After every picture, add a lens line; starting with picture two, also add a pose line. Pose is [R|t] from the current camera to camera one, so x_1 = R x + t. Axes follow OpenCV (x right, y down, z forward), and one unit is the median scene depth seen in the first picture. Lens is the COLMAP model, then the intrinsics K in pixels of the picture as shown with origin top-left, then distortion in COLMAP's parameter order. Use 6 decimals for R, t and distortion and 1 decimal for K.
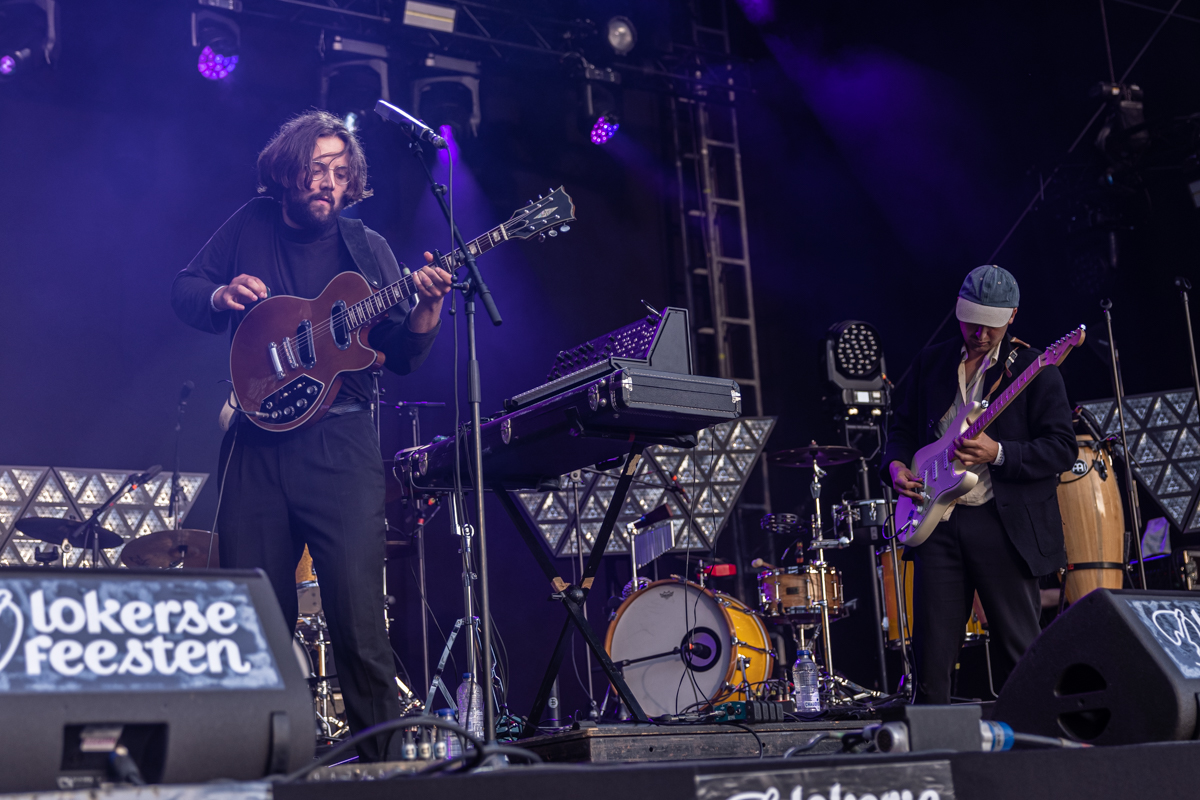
lens RADIAL K [[1921.8, 0, 570.1], [0, 1921.8, 306.1], [0, 0, 1]] dist [-0.001806, -0.008844]
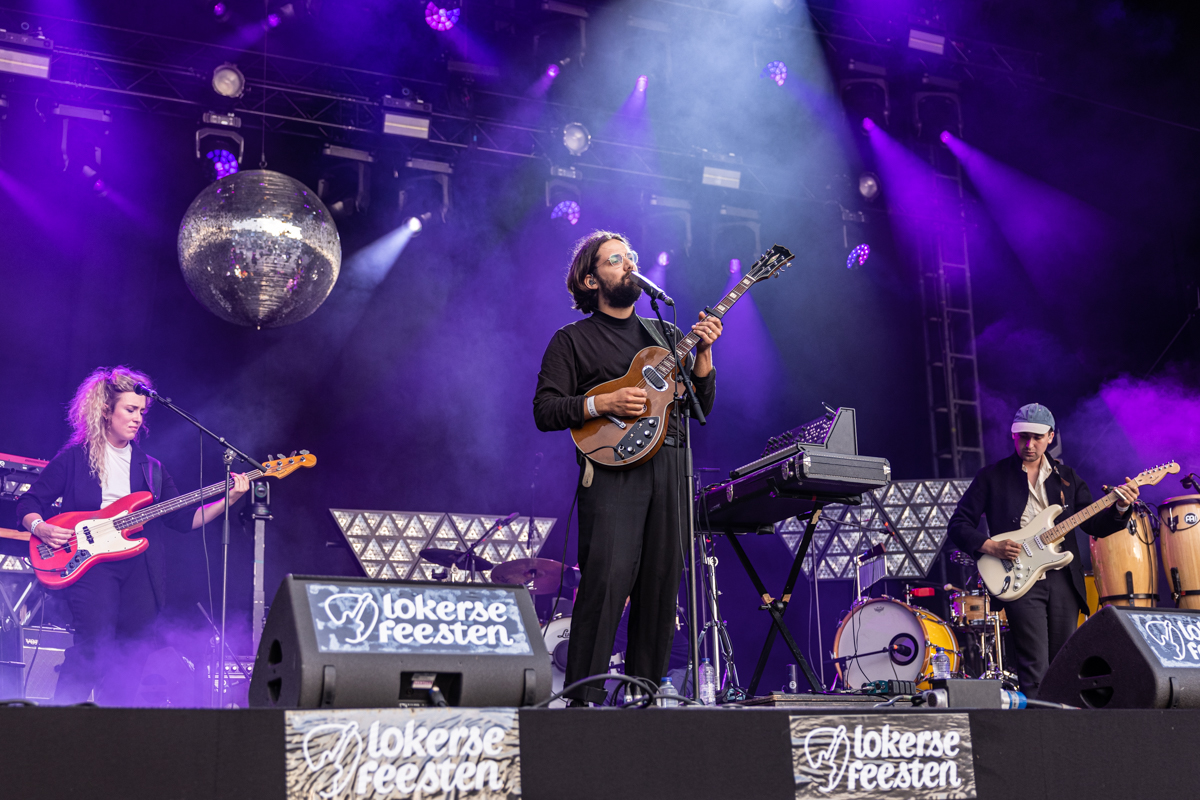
lens RADIAL K [[1495.3, 0, 616.5], [0, 1495.3, 451.1], [0, 0, 1]] dist [-0.014908, 0.042660]
pose [[0.986634, -0.000885, -0.162951, 0.067890], [0.007941, 0.999058, 0.042660, -0.015813], [0.162759, -0.043383, 0.985712, -0.128349]]
